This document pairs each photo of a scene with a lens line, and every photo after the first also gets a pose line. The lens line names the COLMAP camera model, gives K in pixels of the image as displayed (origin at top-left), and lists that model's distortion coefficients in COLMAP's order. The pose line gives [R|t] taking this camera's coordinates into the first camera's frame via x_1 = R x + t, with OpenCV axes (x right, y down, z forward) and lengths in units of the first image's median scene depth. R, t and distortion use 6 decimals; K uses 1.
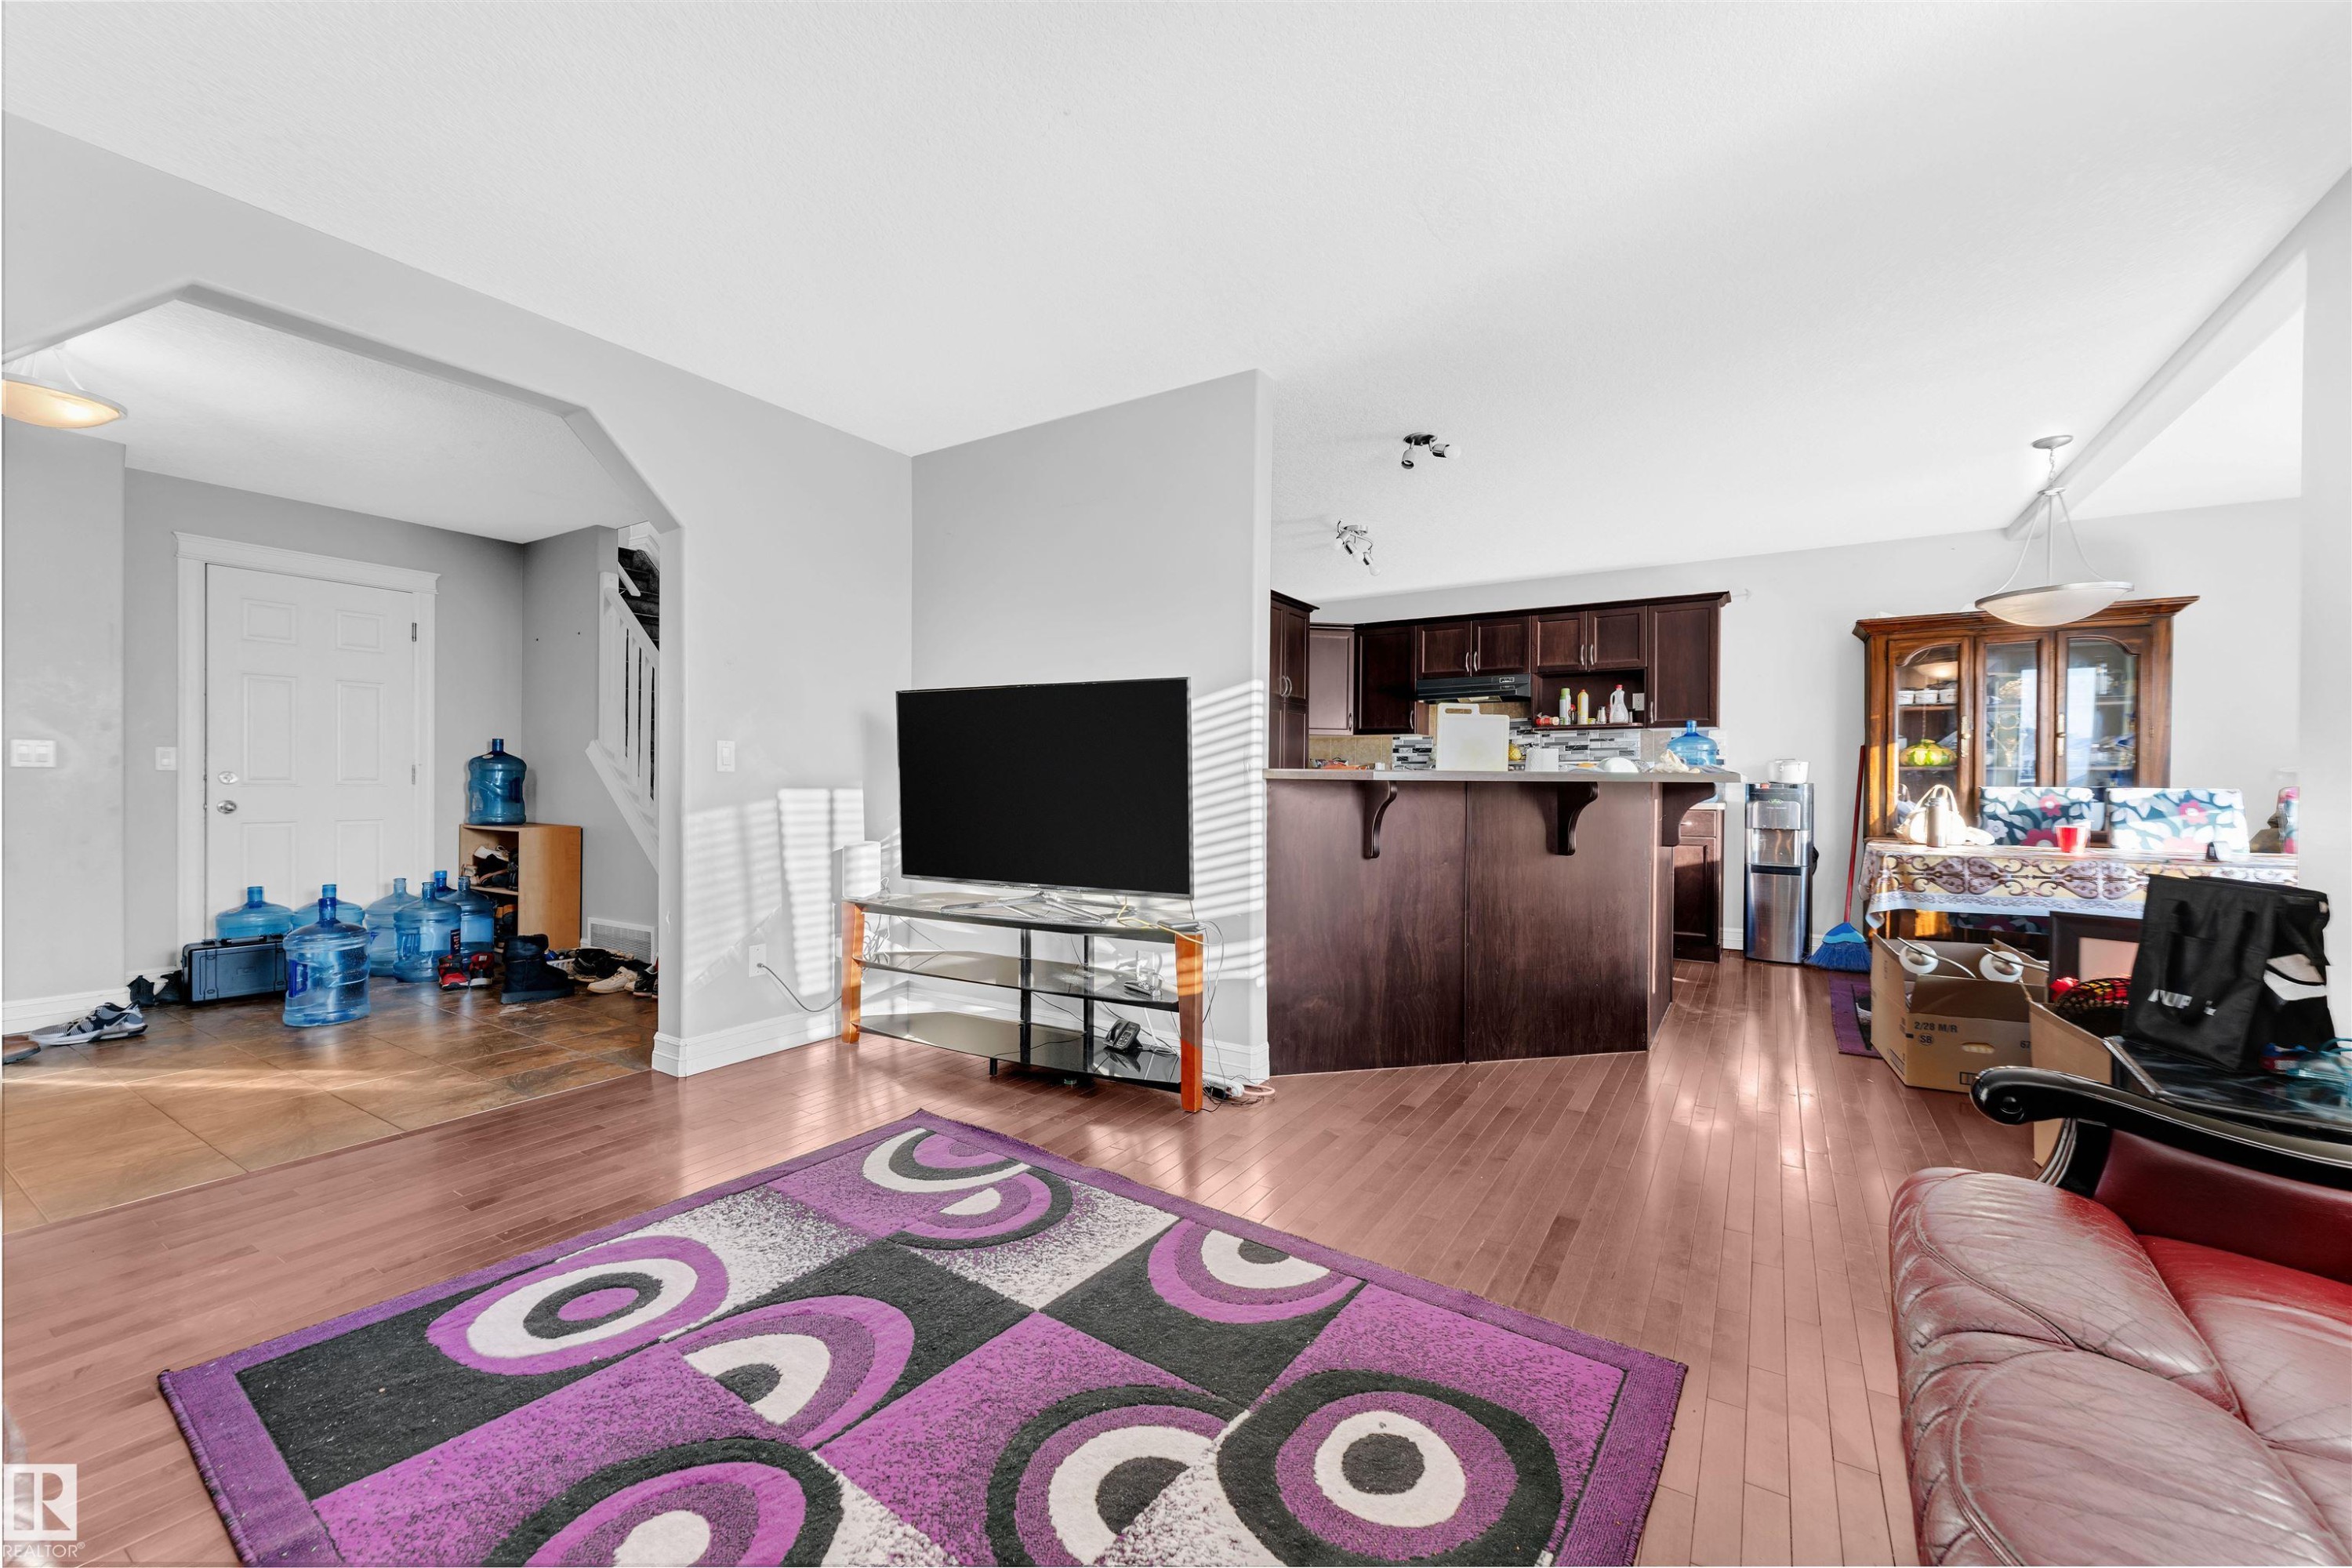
lens RADIAL K [[947.0, 0, 1175.0], [0, 947.0, 785.4], [0, 0, 1]] dist [-0.000069, 0.000808]
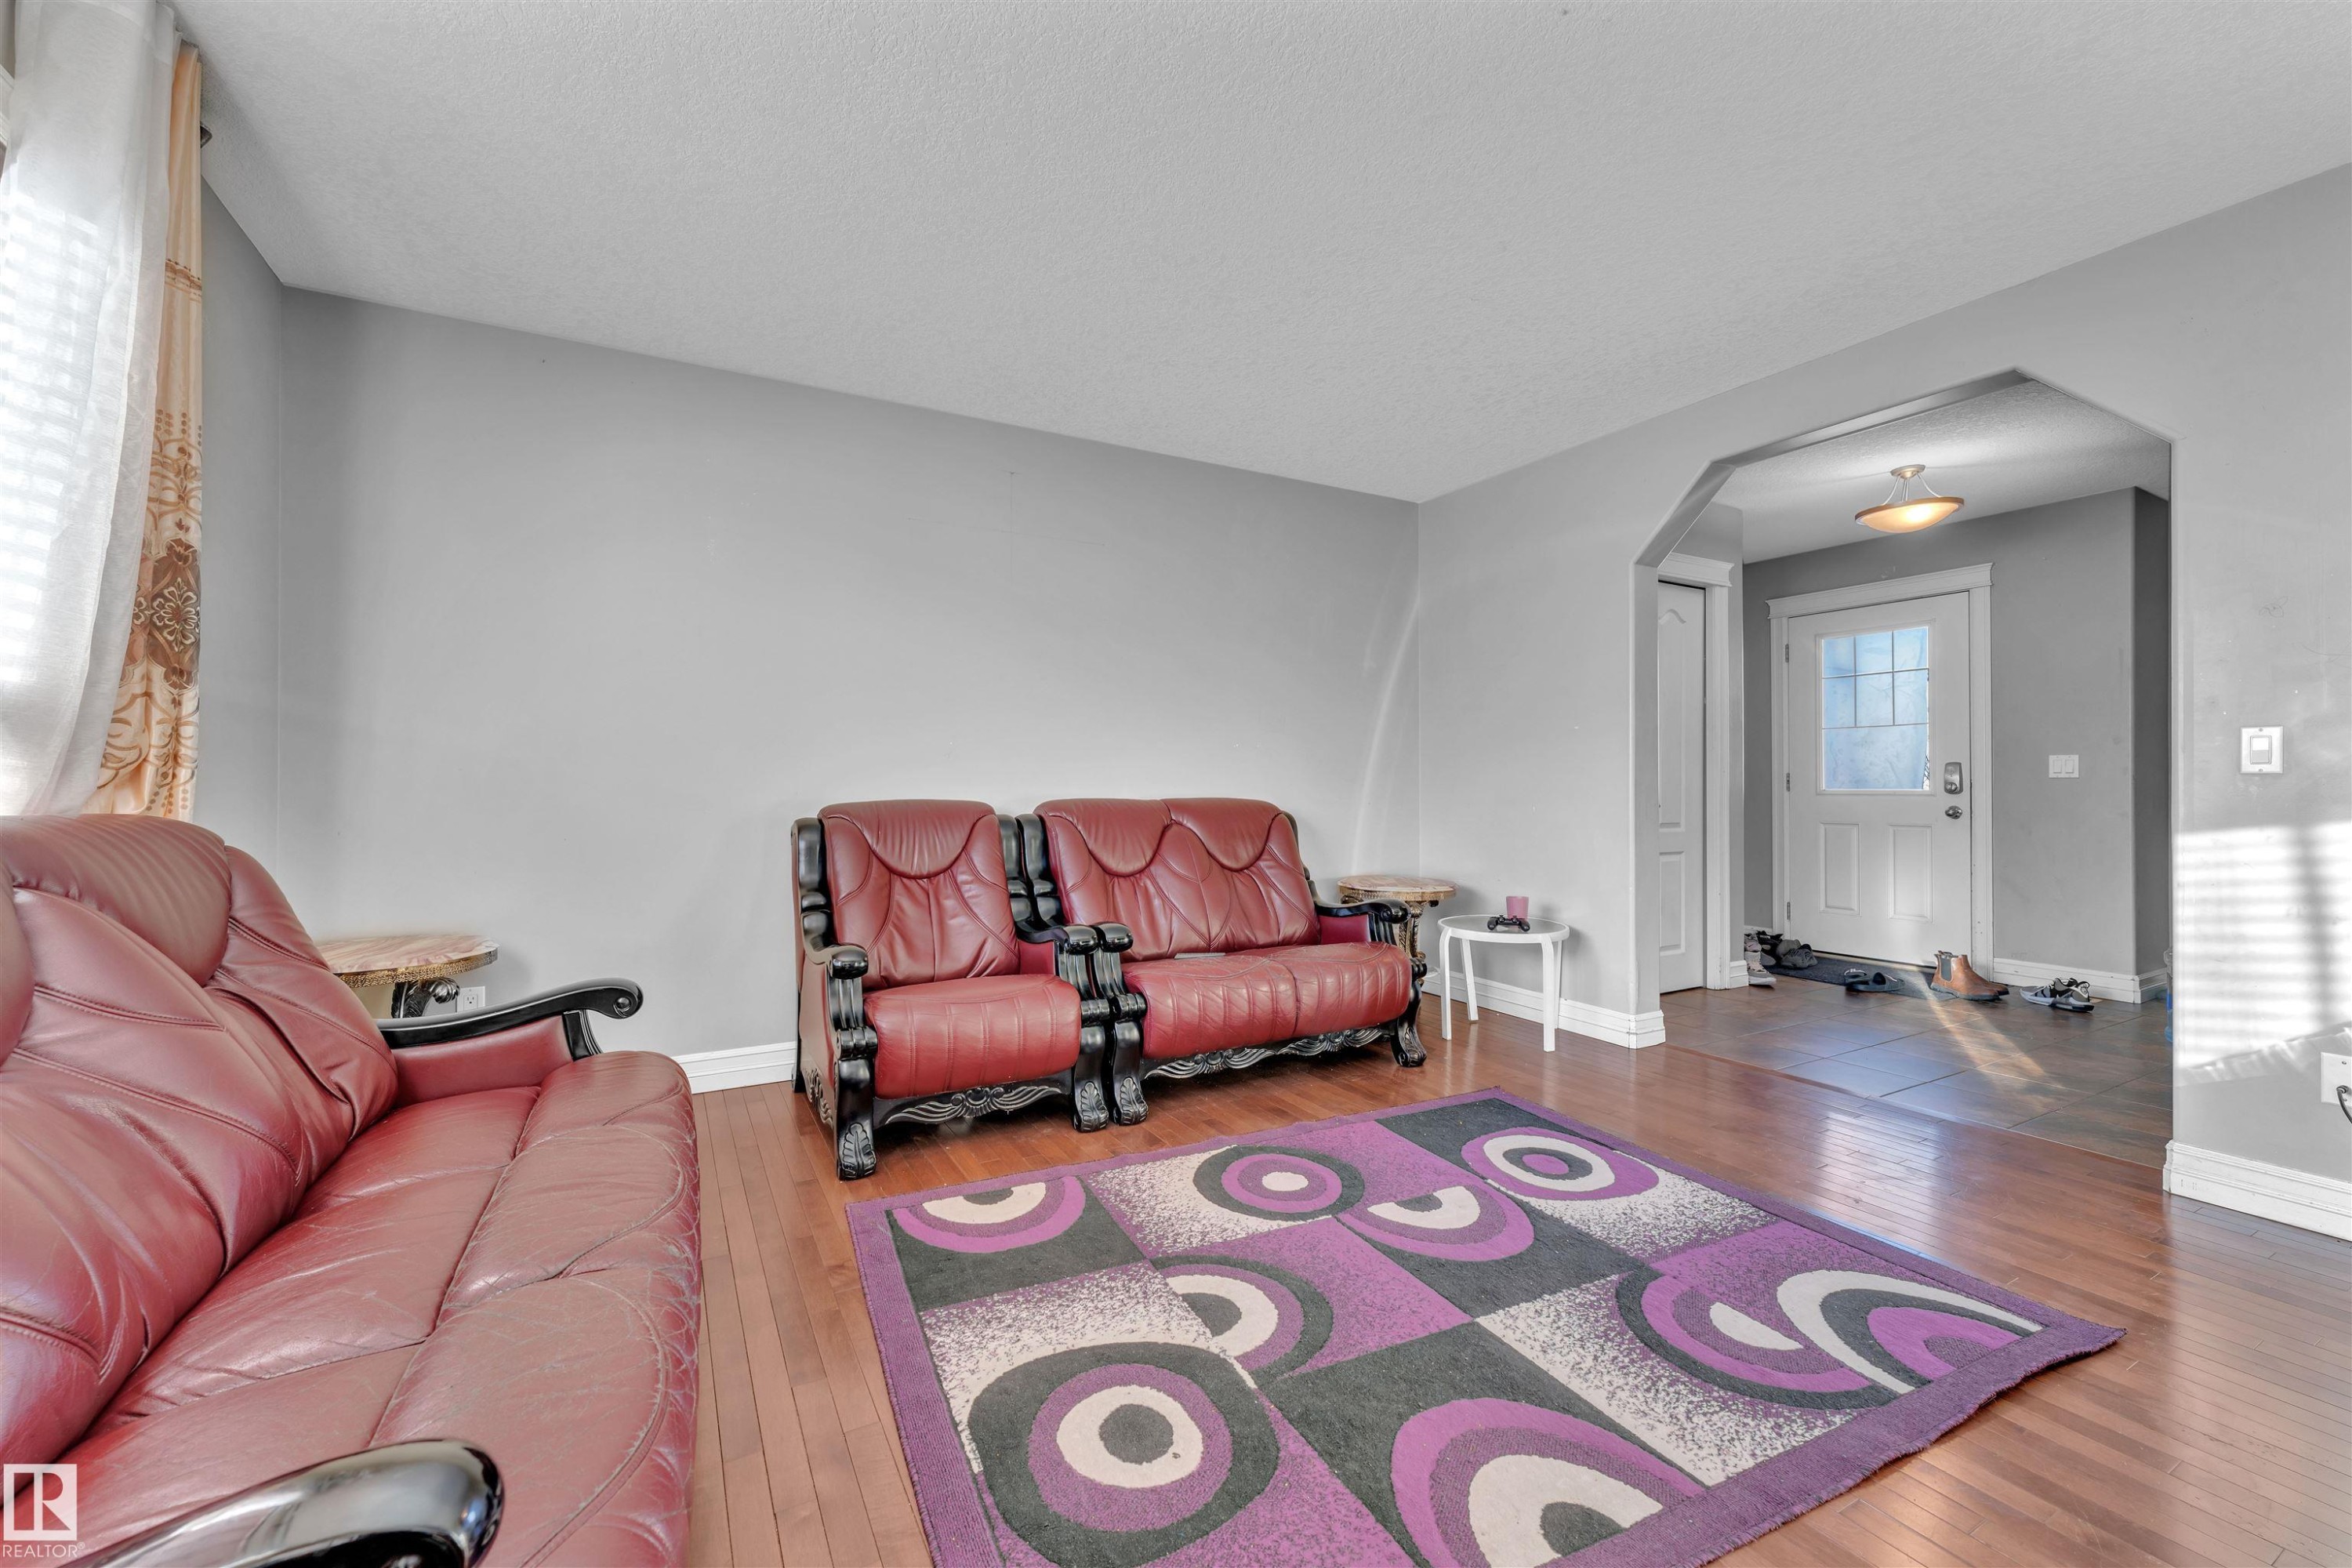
lens RADIAL K [[947.0, 0, 1180.7], [0, 947.0, 783.8], [0, 0, 1]] dist [-0.000069, 0.000808]
pose [[-0.481212, -0.006106, -0.876583, 0.472639], [-0.004662, 0.999979, -0.004406, -0.000809], [0.876592, 0.001966, -0.481230, 0.651484]]
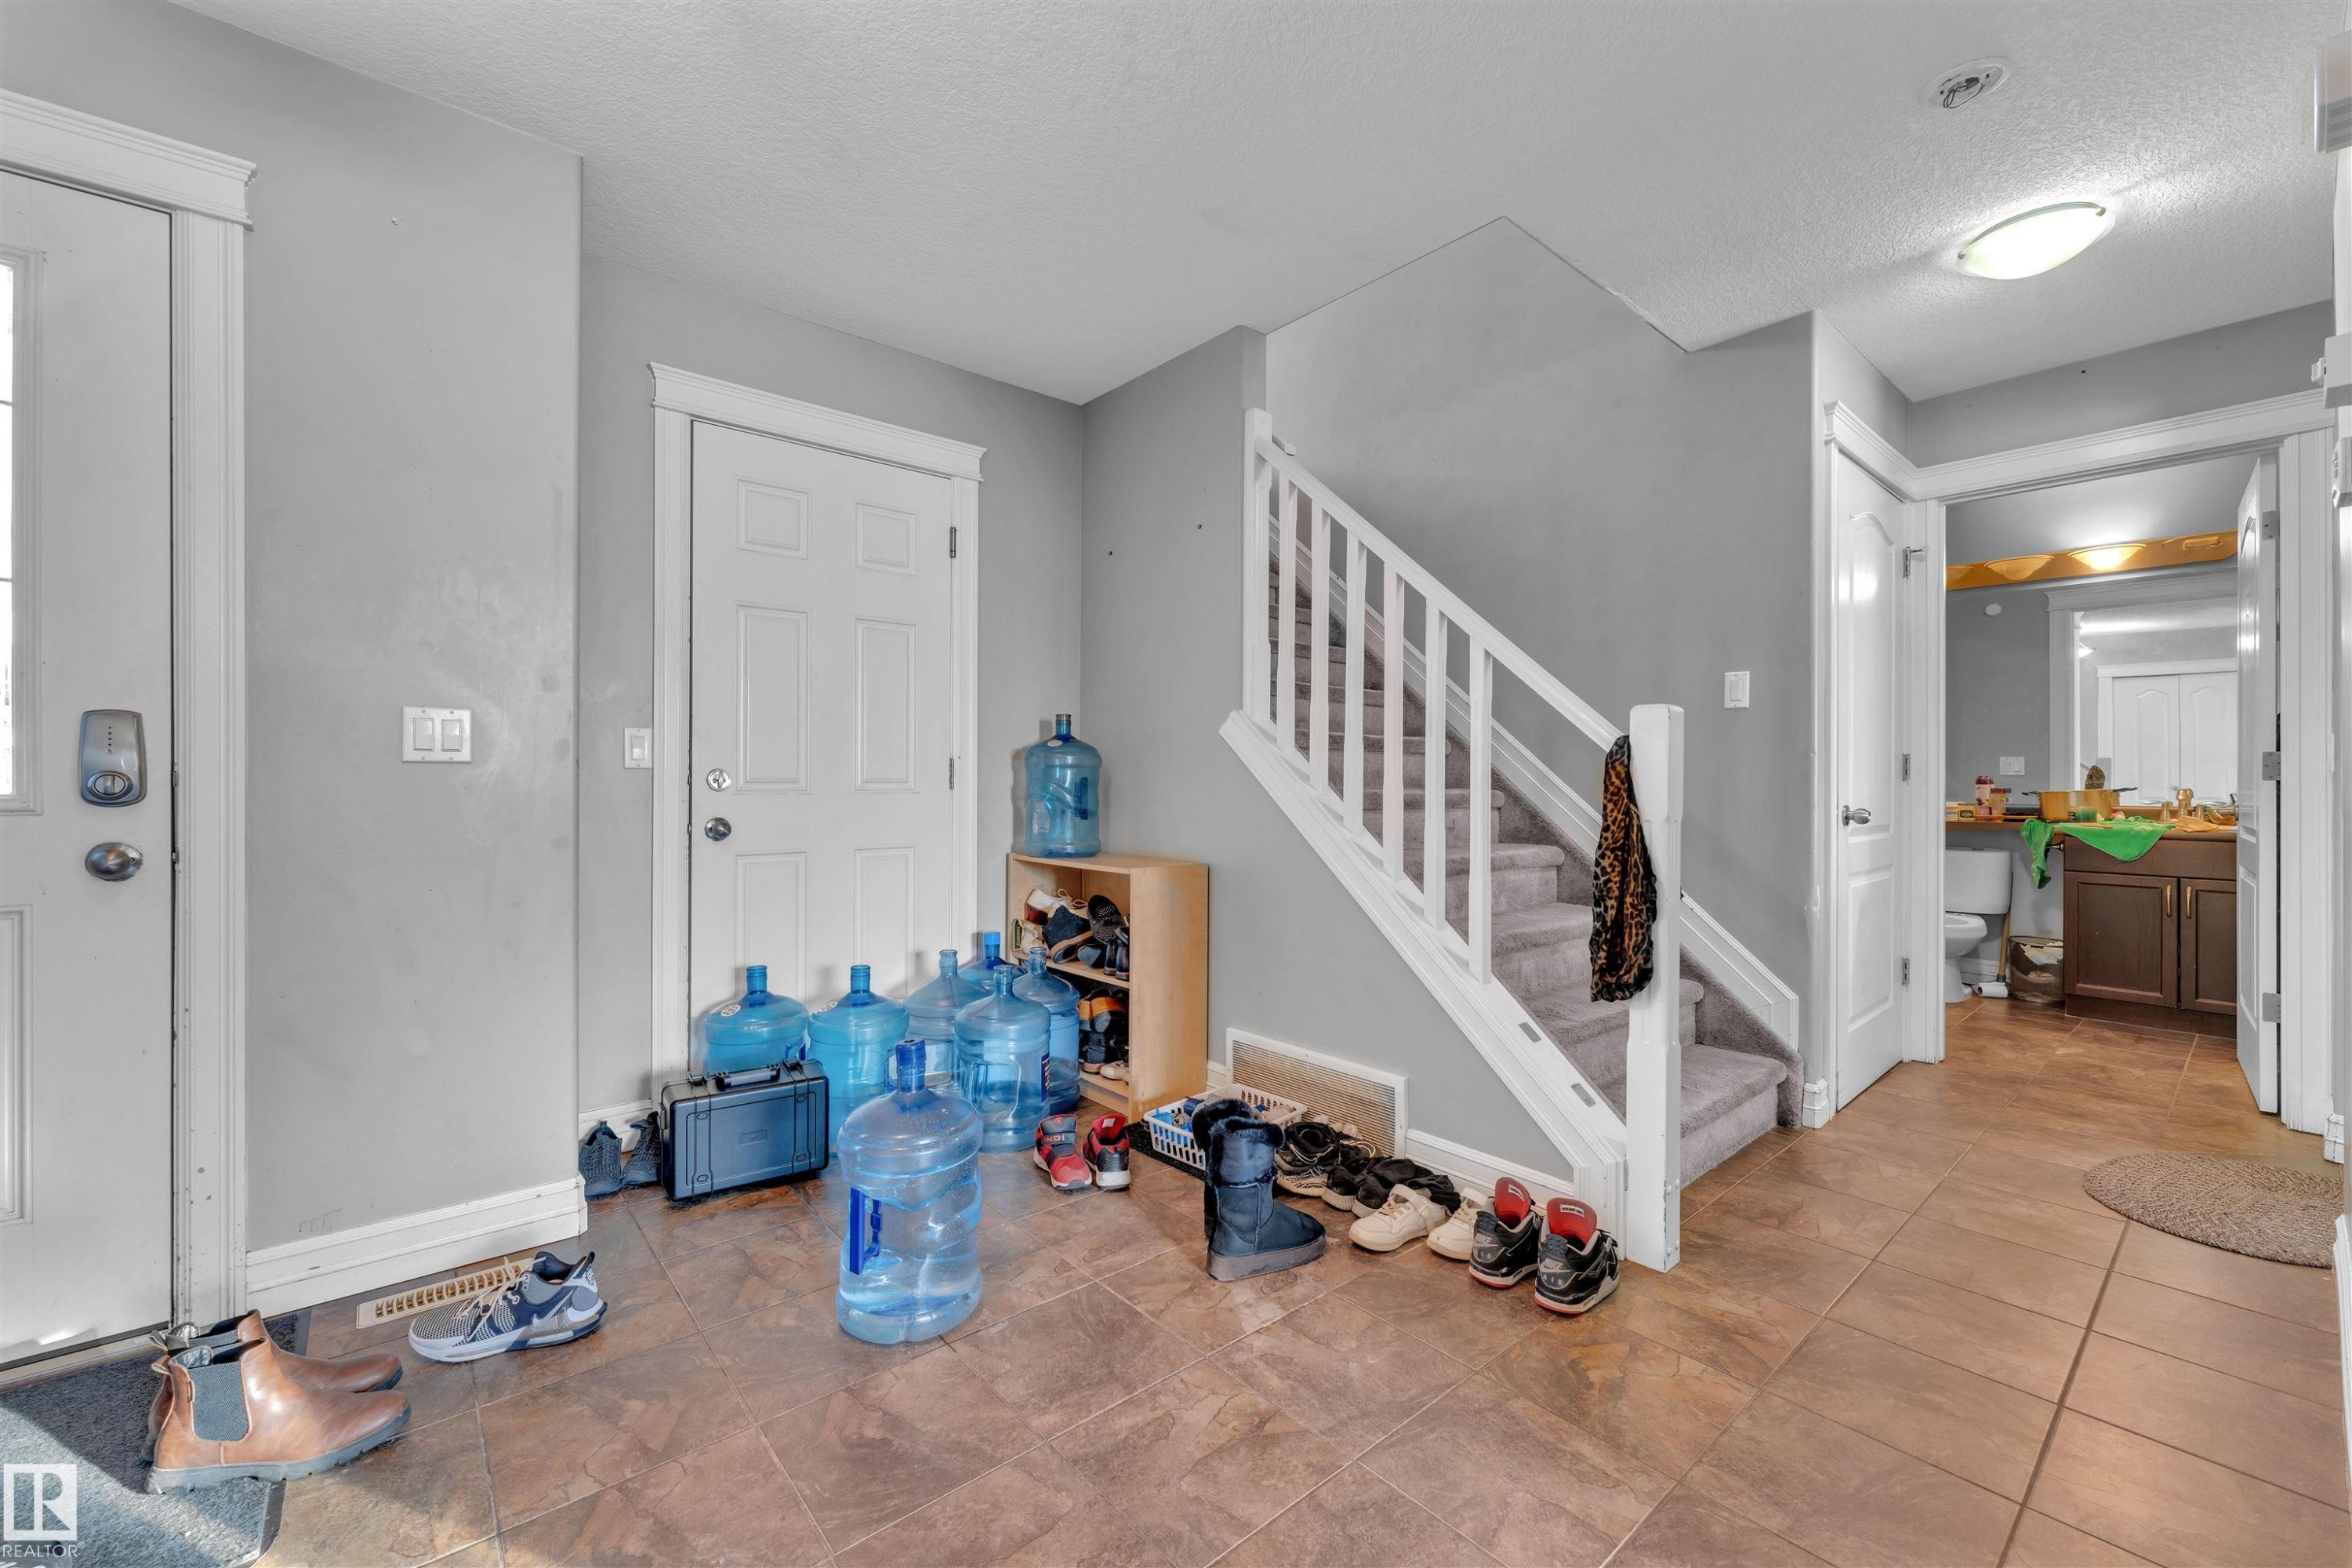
lens RADIAL K [[947.0, 0, 1165.6], [0, 947.0, 773.0], [0, 0, 1]] dist [-0.000069, 0.000808]
pose [[0.953453, -0.002367, -0.301533, -0.741356], [0.000133, 0.999972, -0.007431, -0.010541], [0.301542, 0.007045, 0.953427, 0.694720]]
